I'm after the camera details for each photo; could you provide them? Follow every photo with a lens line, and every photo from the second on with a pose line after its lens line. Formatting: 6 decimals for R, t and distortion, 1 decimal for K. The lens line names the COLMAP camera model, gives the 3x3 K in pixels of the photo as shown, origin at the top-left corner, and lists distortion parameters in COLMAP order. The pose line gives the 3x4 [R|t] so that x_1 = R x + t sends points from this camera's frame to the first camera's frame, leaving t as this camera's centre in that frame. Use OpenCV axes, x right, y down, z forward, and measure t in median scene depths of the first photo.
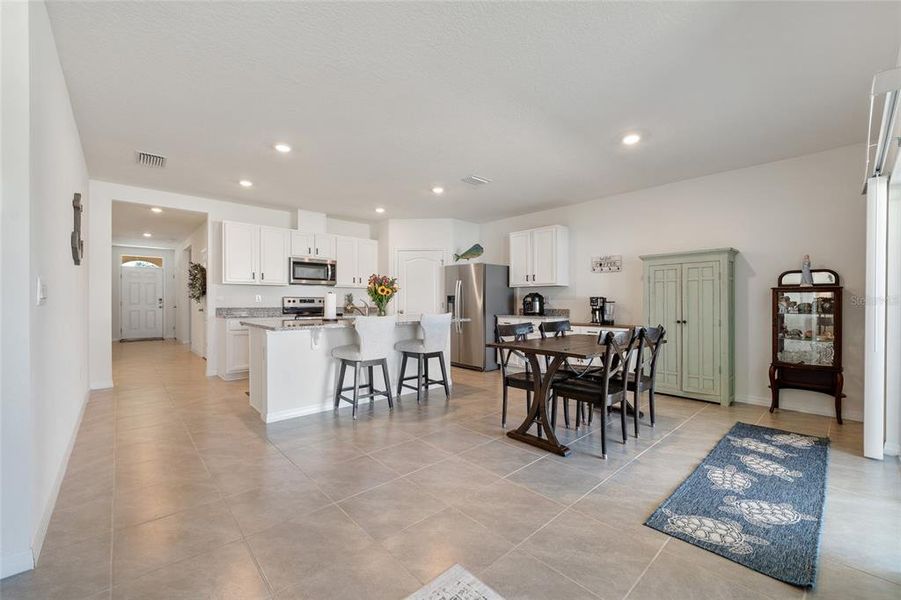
lens RADIAL K [[365.4, 0, 451.8], [0, 365.4, 302.8], [0, 0, 1]] dist [-0.001026, -0.000106]
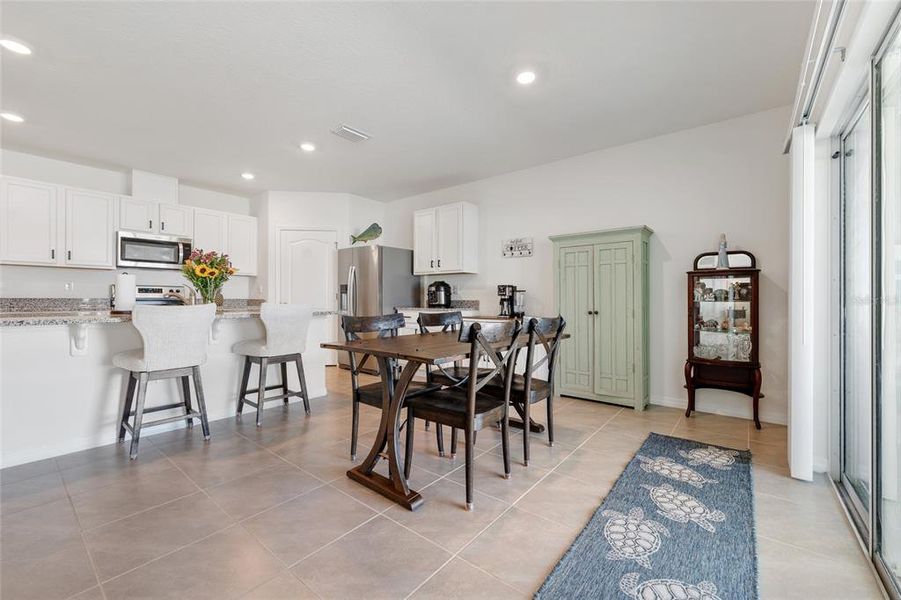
lens RADIAL K [[368.8, 0, 454.8], [0, 368.8, 296.6], [0, 0, 1]] dist [0.000663, -0.000071]
pose [[0.987866, 0.001629, 0.155303, 0.184887], [-0.000353, 0.999966, -0.008241, 0.022907], [-0.155311, 0.008086, 0.987832, 0.209009]]
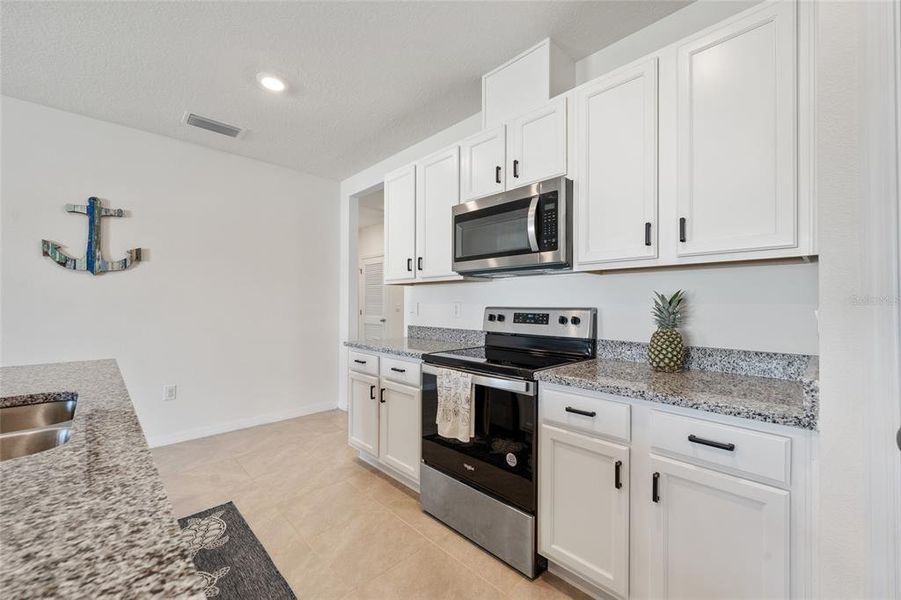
lens RADIAL K [[365.4, 0, 451.8], [0, 365.4, 302.8], [0, 0, 1]] dist [-0.001026, -0.000106]
pose [[0.023823, -0.005997, -0.999698, -0.064723], [-0.006555, 0.999960, -0.006155, -0.027117], [0.999695, 0.006700, 0.023783, 1.445279]]
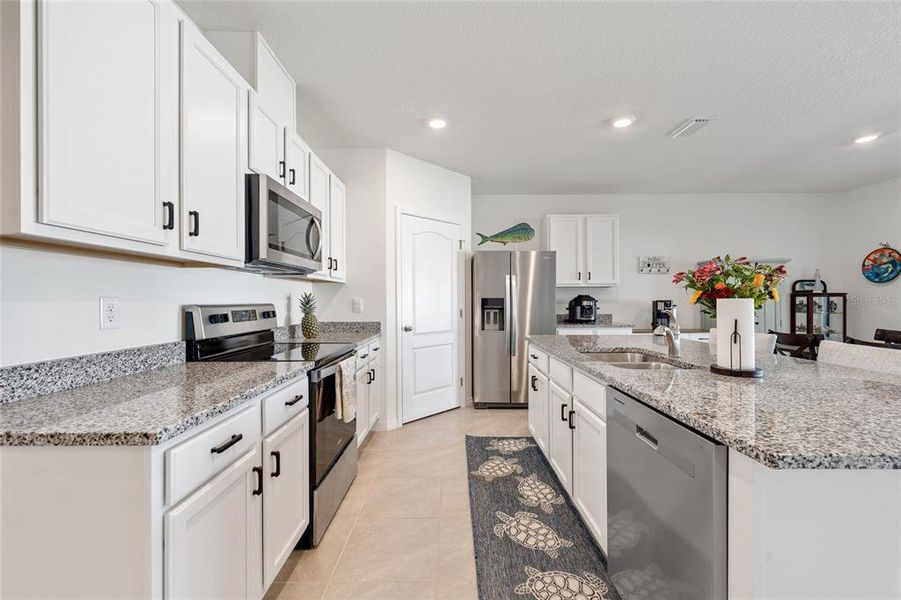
lens RADIAL K [[365.4, 0, 451.8], [0, 365.4, 302.8], [0, 0, 1]] dist [-0.001026, -0.000106]
pose [[0.673127, -0.011941, 0.739431, -0.818744], [0.010270, 0.999924, 0.006798, -0.026804], [-0.739456, 0.003018, 0.673198, 0.990717]]
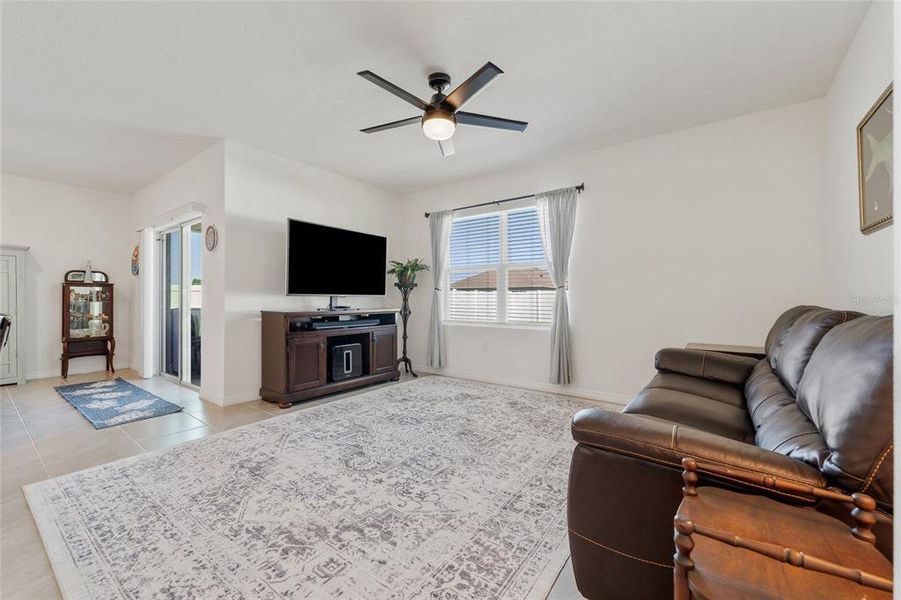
lens RADIAL K [[363.4, 0, 450.5], [0, 363.4, 300.0], [0, 0, 1]] dist [-0.001467, -0.000418]
pose [[-0.184022, -0.007261, 0.982895, -0.608869], [0.001483, 0.999970, 0.007665, 0.012139], [-0.982921, 0.002868, -0.184005, -0.109592]]
